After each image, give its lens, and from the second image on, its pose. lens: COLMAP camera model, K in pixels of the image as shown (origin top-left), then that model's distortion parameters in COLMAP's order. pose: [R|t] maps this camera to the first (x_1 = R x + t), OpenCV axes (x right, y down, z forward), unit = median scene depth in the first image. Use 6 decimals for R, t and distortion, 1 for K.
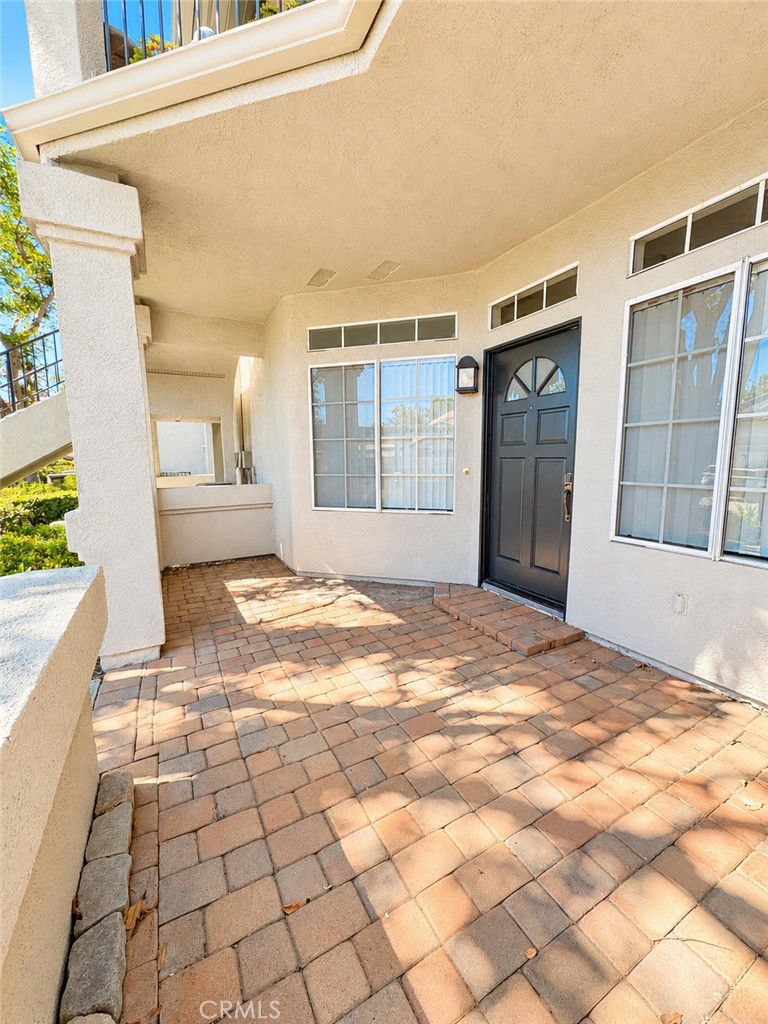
lens RADIAL K [[410.6, 0, 382.0], [0, 410.6, 507.1], [0, 0, 1]] dist [-0.002523, 0.000555]
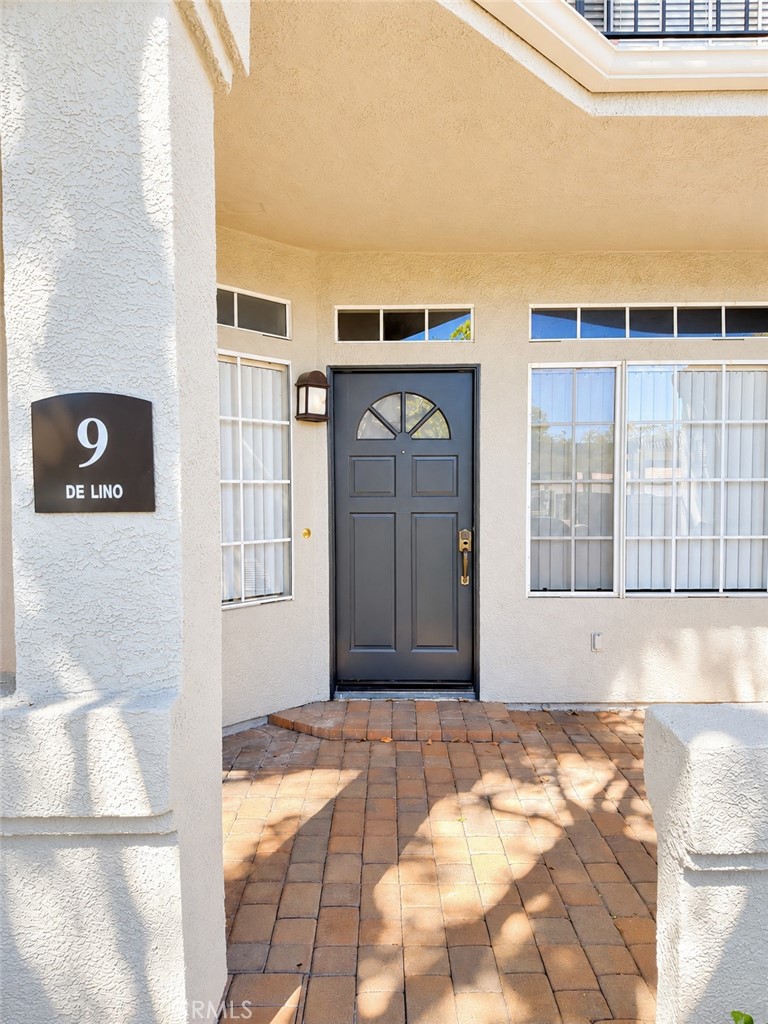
lens RADIAL K [[724.2, 0, 382.7], [0, 724.2, 519.8], [0, 0, 1]] dist [0.089079, -0.000861]
pose [[0.476751, -0.027962, 0.878594, -1.085329], [0.104955, 0.994155, -0.025312, -0.090983], [-0.872750, 0.104281, 0.476899, 0.432512]]
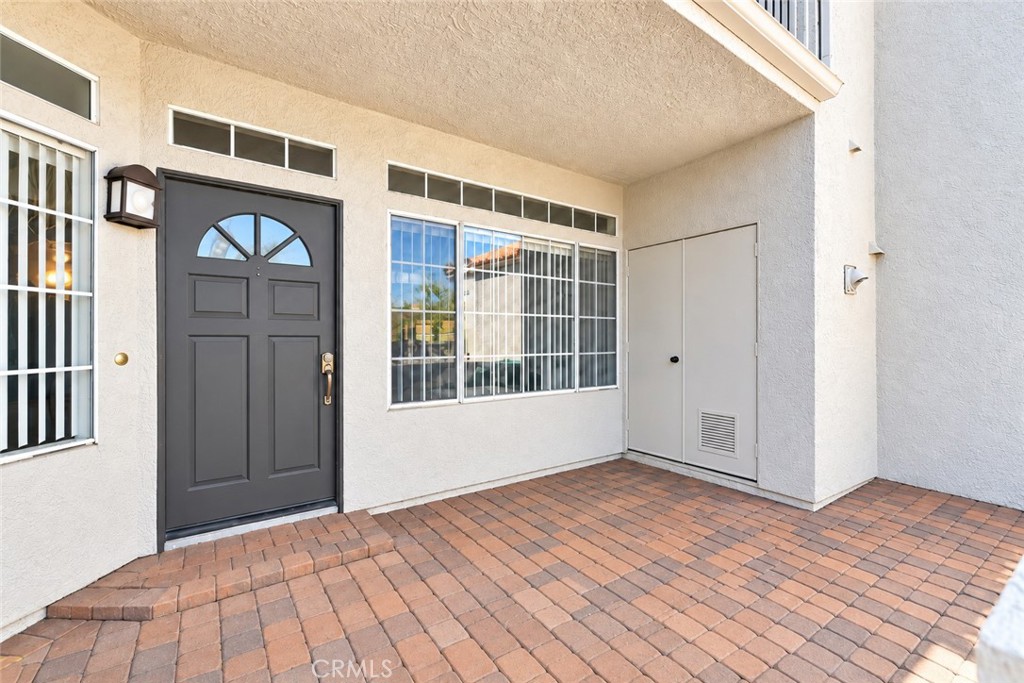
lens RADIAL K [[436.2, 0, 541.2], [0, 436.2, 340.9], [0, 0, 1]] dist [0.005536, -0.001287]
pose [[-0.155558, 0.015883, 0.987699, -0.660517], [0.124027, 0.992272, 0.003577, -0.057705], [-0.980010, 0.123057, -0.156326, 0.721411]]
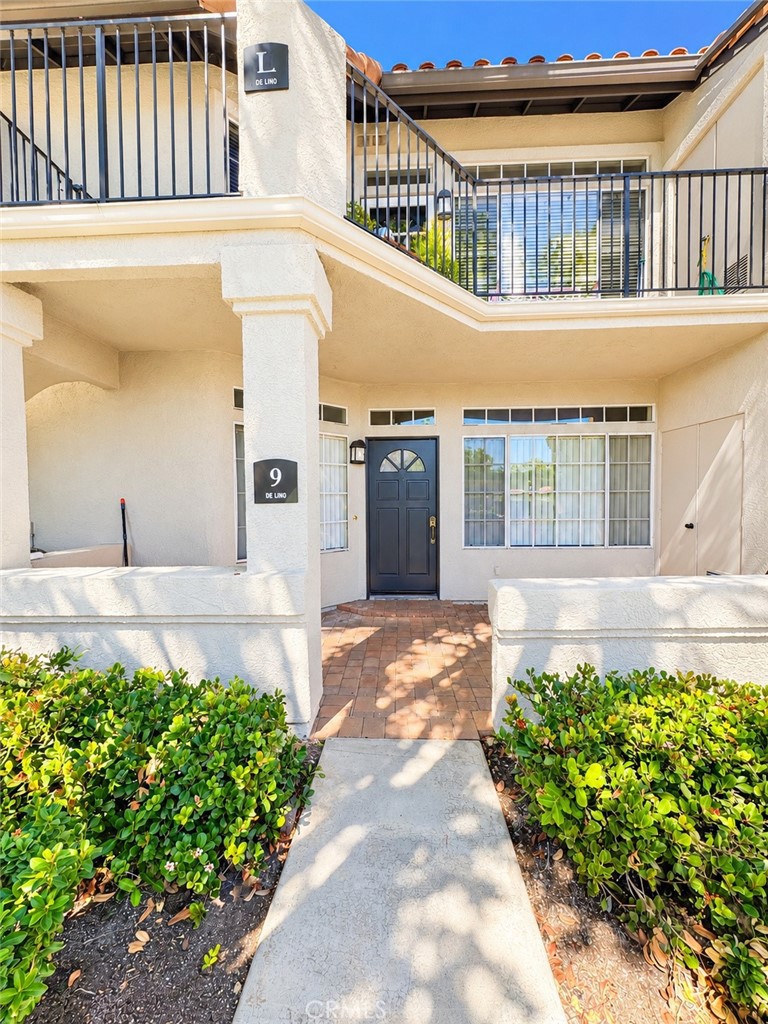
lens RADIAL K [[410.6, 0, 383.3], [0, 410.6, 508.9], [0, 0, 1]] dist [-0.002523, 0.000555]
pose [[0.511948, -0.014784, 0.858889, -1.307181], [0.106673, 0.993207, -0.046488, -0.059205], [-0.852367, 0.115420, 0.510047, 0.273318]]
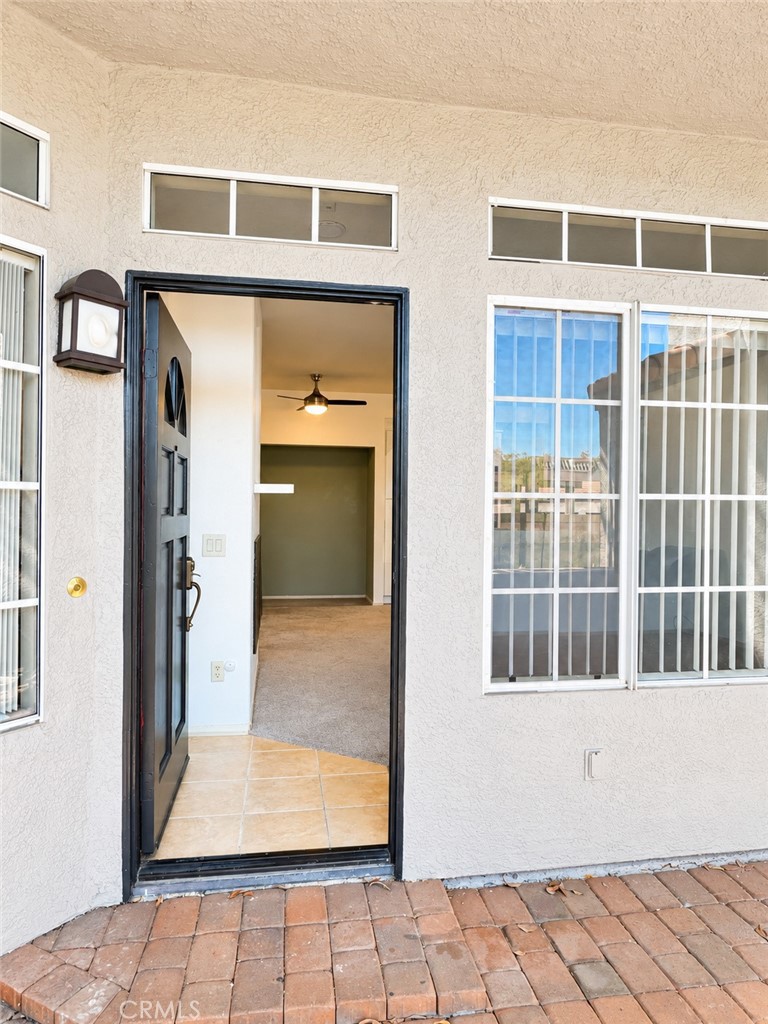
lens RADIAL K [[644.6, 0, 387.3], [0, 644.6, 513.4], [0, 0, 1]] dist [0.005086, -0.006811]
pose [[0.316150, 0.002692, 0.948705, -0.321331], [0.099155, 0.994425, -0.035865, -0.143432], [-0.943513, 0.105407, 0.314121, 0.784165]]
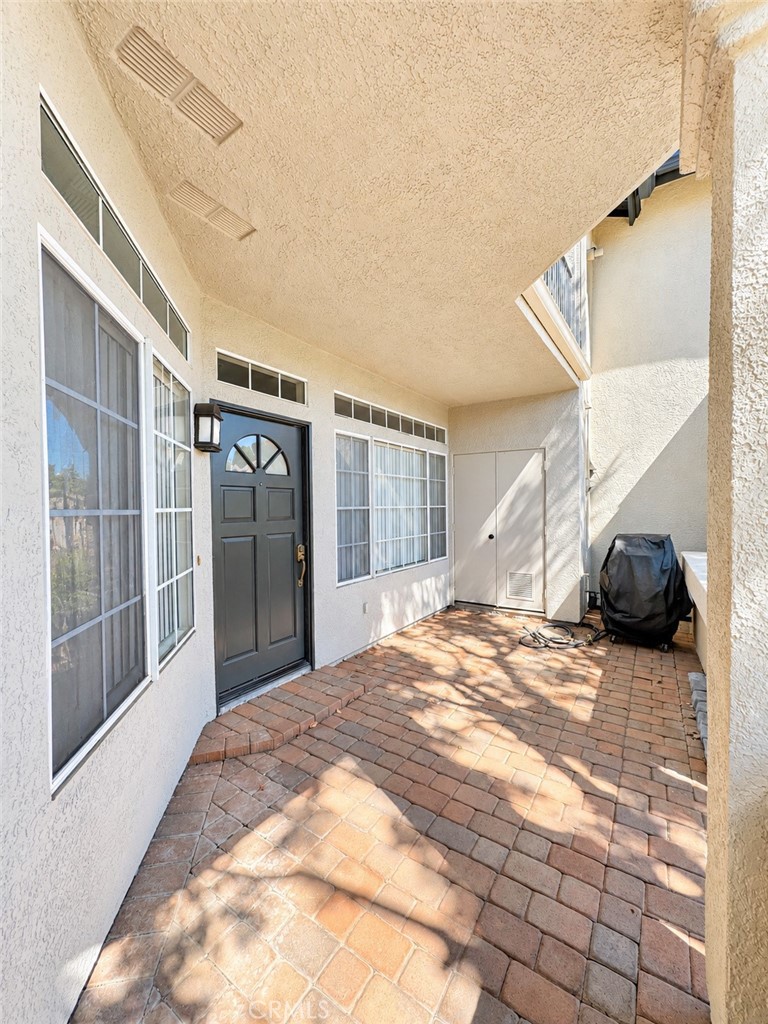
lens RADIAL K [[410.6, 0, 380.5], [0, 410.6, 509.2], [0, 0, 1]] dist [-0.002523, 0.000555]
pose [[-0.468705, 0.012045, 0.883273, -0.750967], [0.123599, 0.990965, 0.052073, -0.234185], [-0.874665, 0.133578, -0.465959, 1.434098]]
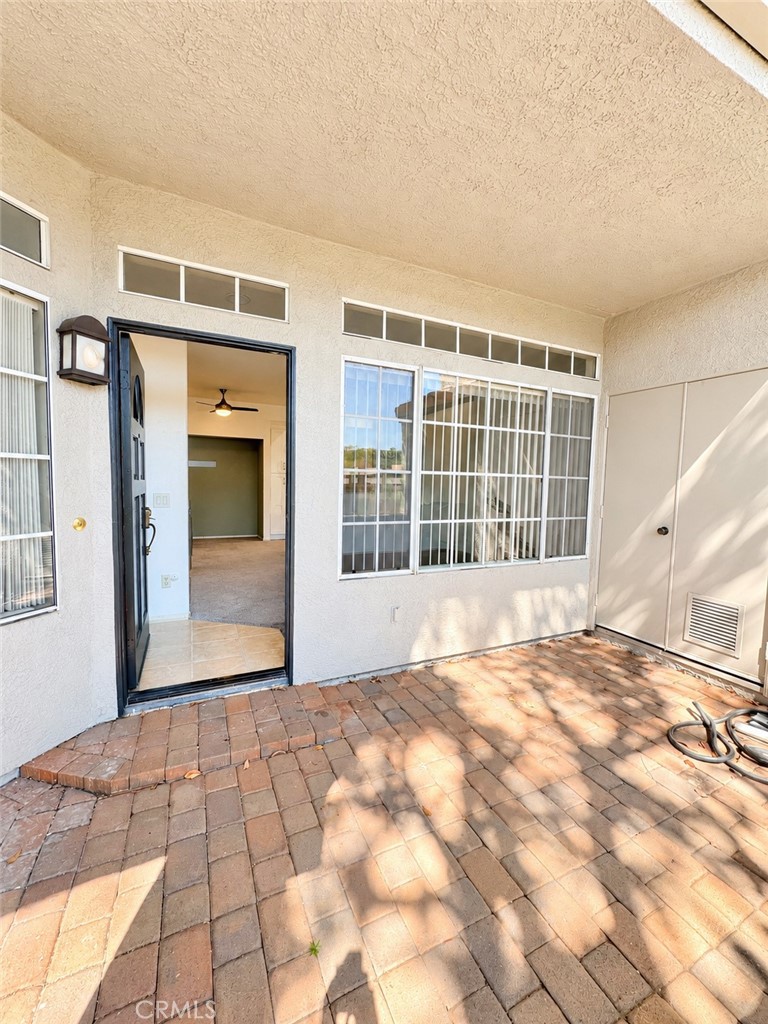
lens RADIAL K [[410.6, 0, 384.1], [0, 410.6, 511.9], [0, 0, 1]] dist [-0.002523, 0.000555]
pose [[0.044283, -0.062893, 0.997037, -0.435211], [0.095306, 0.993730, 0.058452, -0.133491], [-0.994463, 0.092435, 0.050000, 0.784432]]
